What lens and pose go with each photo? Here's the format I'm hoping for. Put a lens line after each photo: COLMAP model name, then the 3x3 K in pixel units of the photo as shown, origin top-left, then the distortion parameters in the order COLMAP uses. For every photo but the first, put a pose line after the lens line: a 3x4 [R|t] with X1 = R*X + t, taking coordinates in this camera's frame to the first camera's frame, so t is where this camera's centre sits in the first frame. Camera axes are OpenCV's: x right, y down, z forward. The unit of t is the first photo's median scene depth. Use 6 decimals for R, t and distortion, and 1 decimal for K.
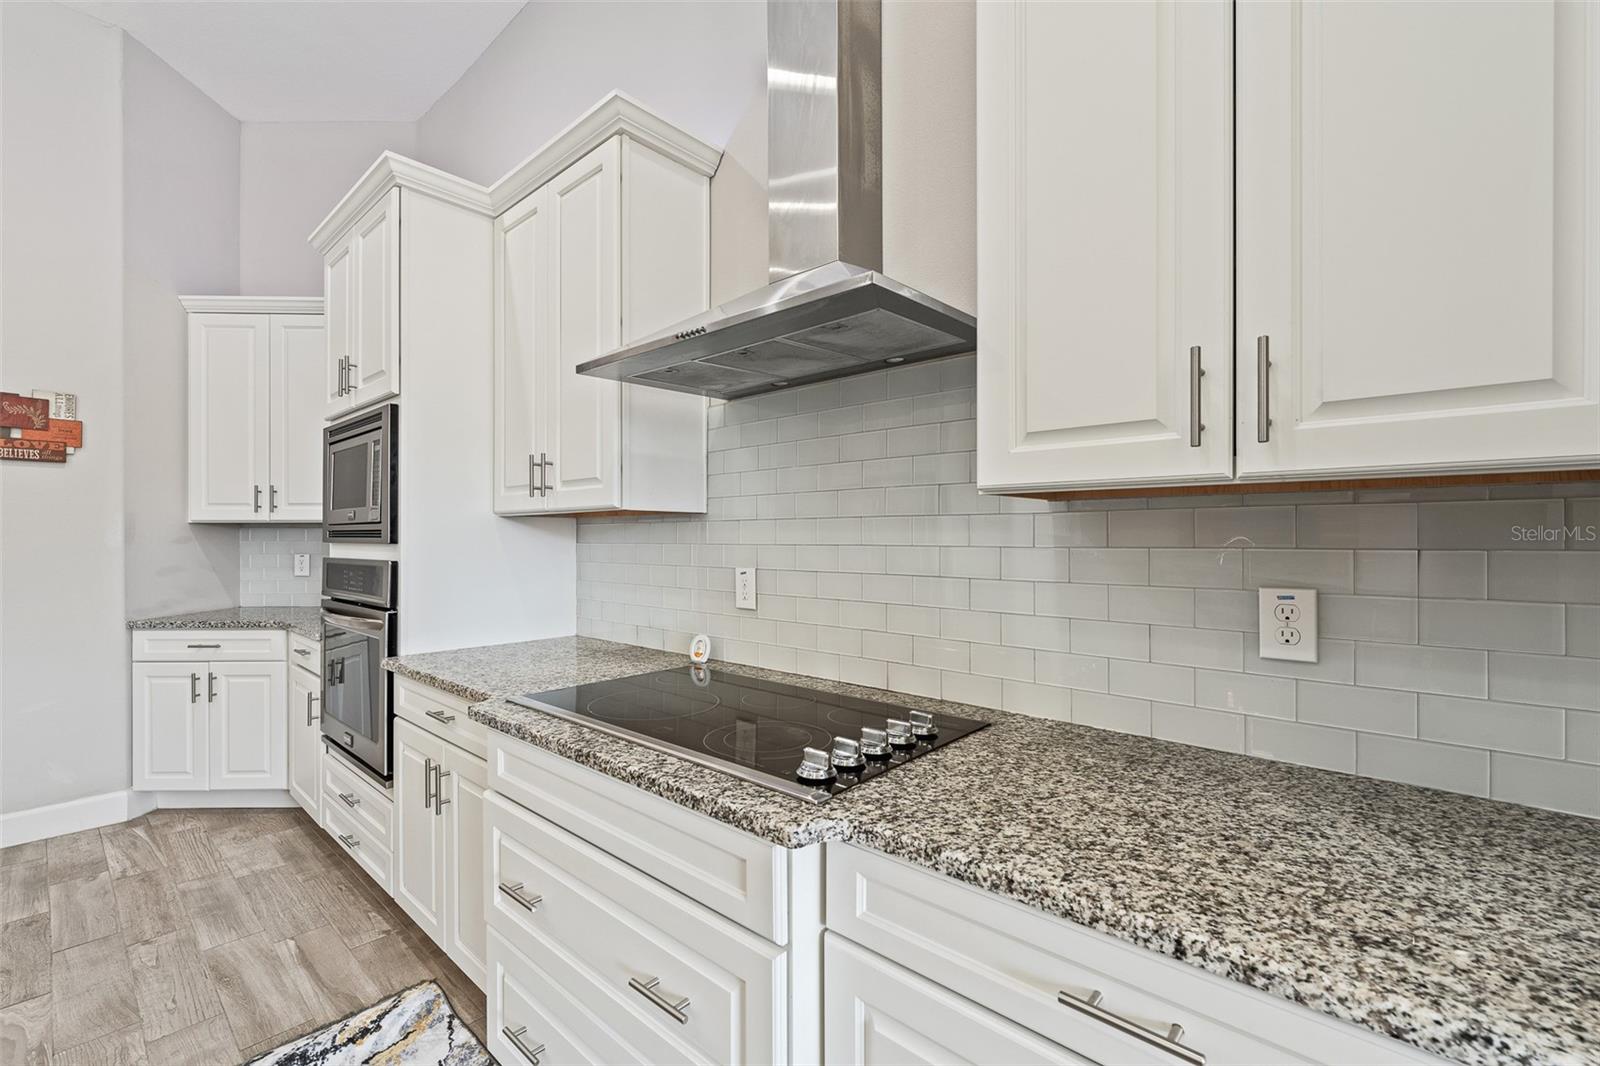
lens RADIAL K [[658.5, 0, 827.4], [0, 658.5, 537.7], [0, 0, 1]] dist [-0.000448, -0.000246]
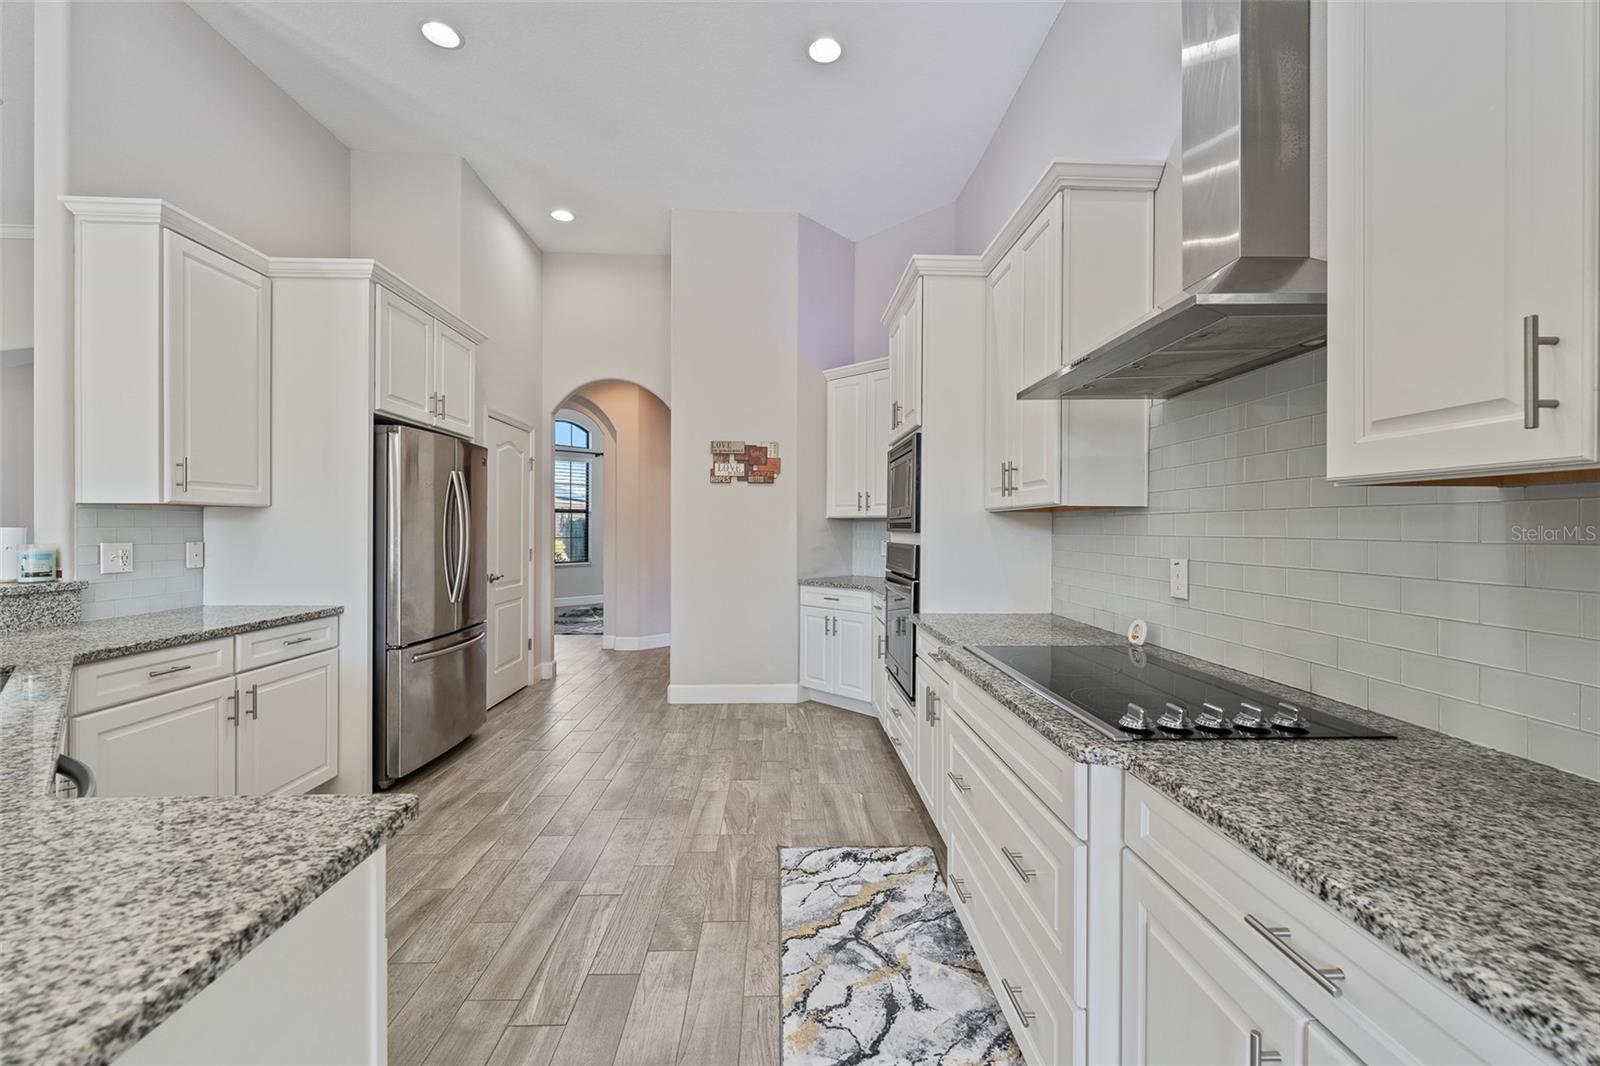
lens RADIAL K [[673.3, 0, 826.5], [0, 673.3, 529.6], [0, 0, 1]] dist [0.002698, -0.000417]
pose [[0.693914, 0.006082, -0.720032, 0.281325], [-0.006649, 0.999976, 0.002039, 0.000952], [0.720027, 0.003373, 0.693938, -0.156162]]
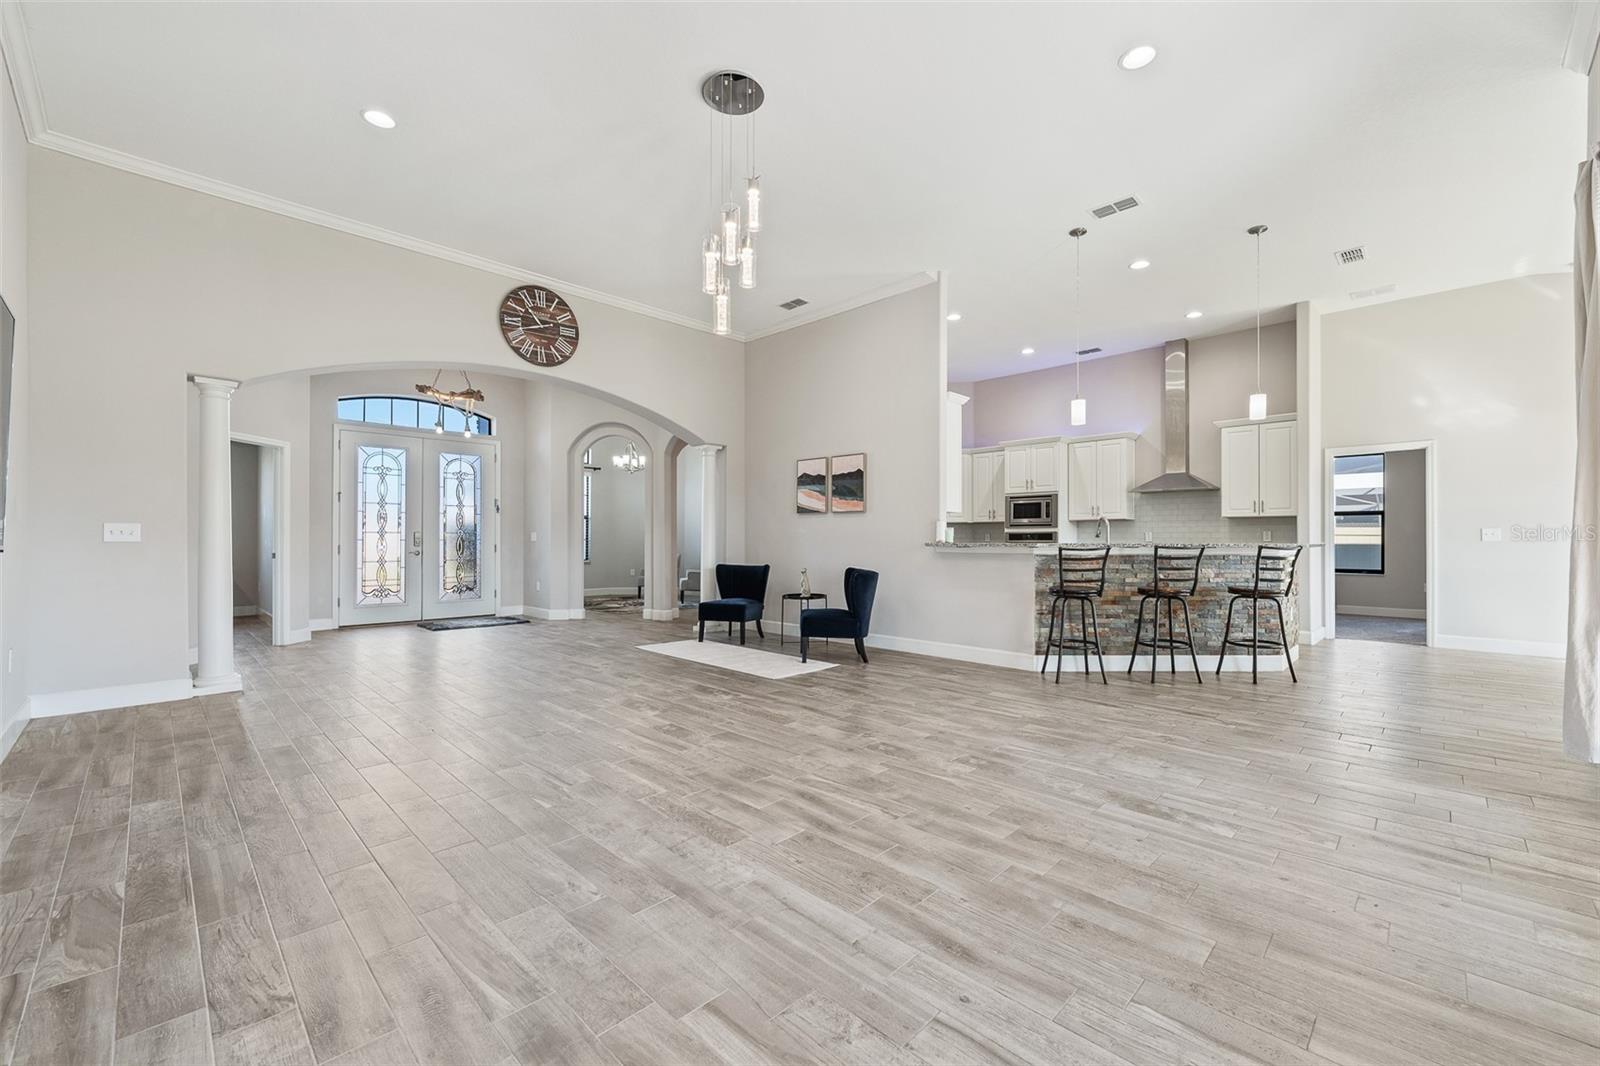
lens RADIAL K [[658.9, 0, 800.0], [0, 658.9, 533.0], [0, 0, 1]] dist [-0.000462, -0.000077]
pose [[0.996470, 0.001649, -0.083931, -2.291359], [-0.002459, 0.999951, -0.009548, 0.104272], [0.083911, 0.009721, 0.996426, -3.888478]]
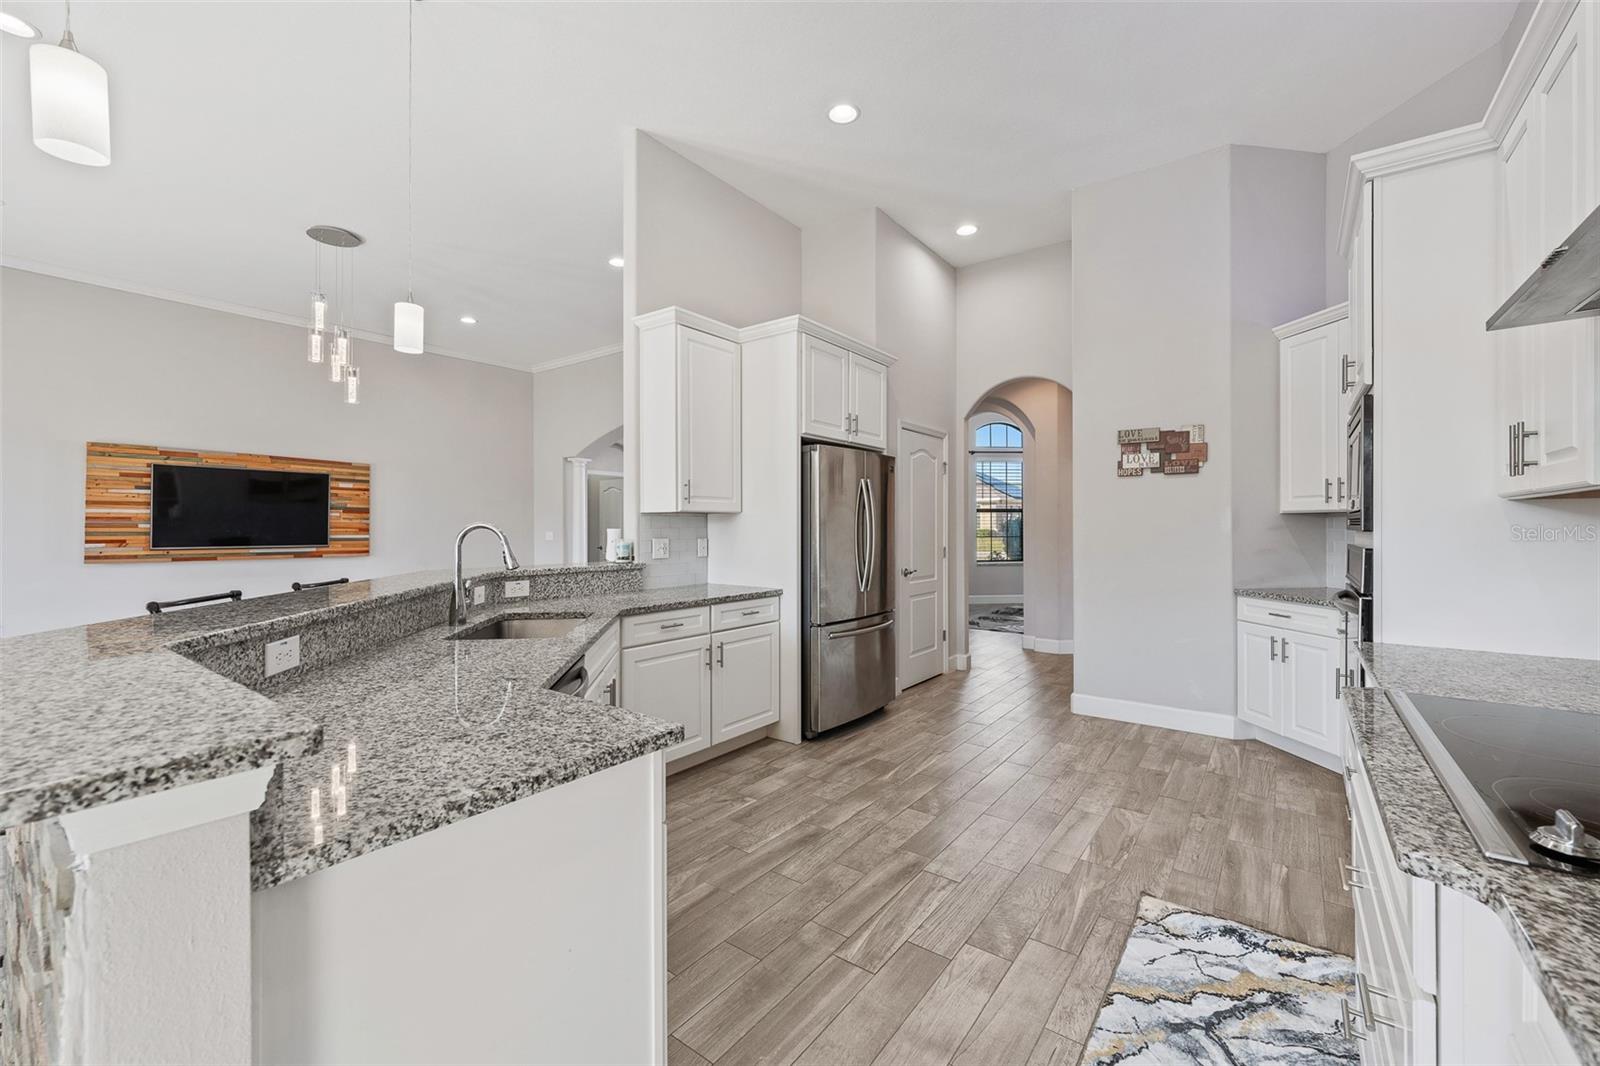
lens RADIAL K [[679.5, 0, 795.8], [0, 679.5, 525.2], [0, 0, 1]] dist [0.002785, -0.000690]
pose [[0.061809, -0.000809, -0.998088, 0.406593], [-0.000334, 1.000000, -0.000831, 0.000701], [0.998088, 0.000385, 0.061809, 0.057386]]
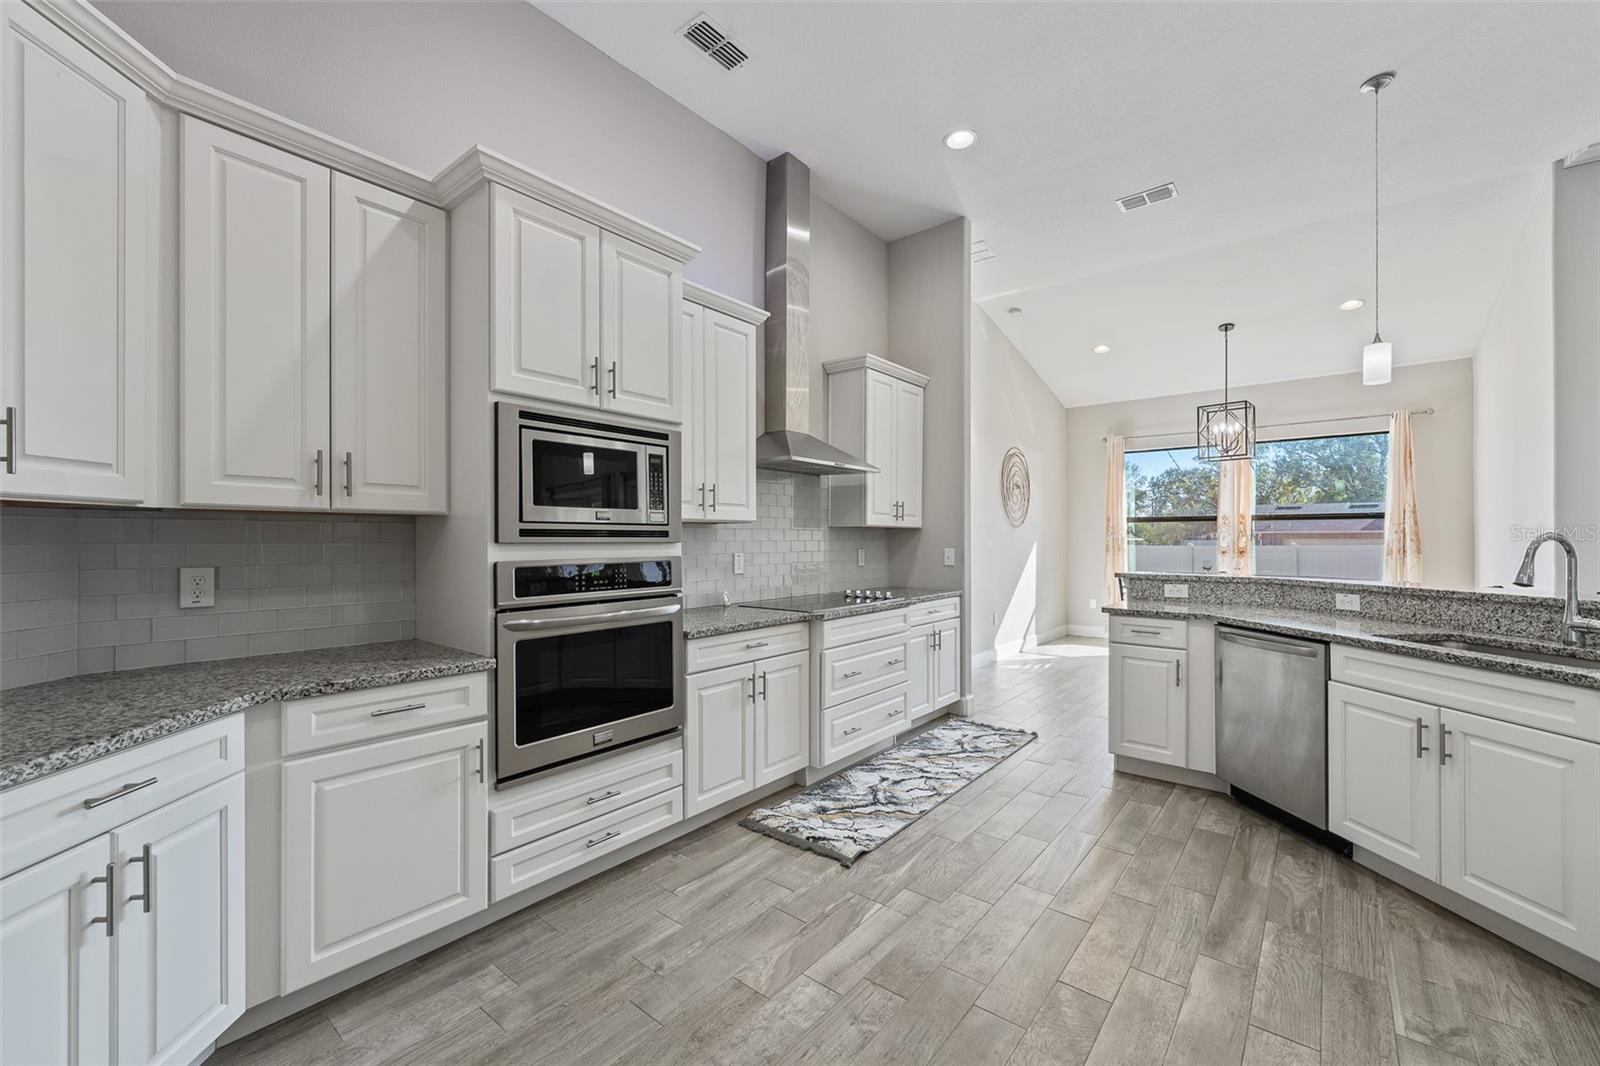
lens RADIAL K [[640.8, 0, 808.6], [0, 640.8, 536.9], [0, 0, 1]] dist [-0.000310, -0.000046]
pose [[-0.030394, 0.002014, 0.999536, -2.265475], [0.000199, 0.999998, -0.002009, 0.001721], [-0.999538, 0.000138, -0.030394, 0.942511]]
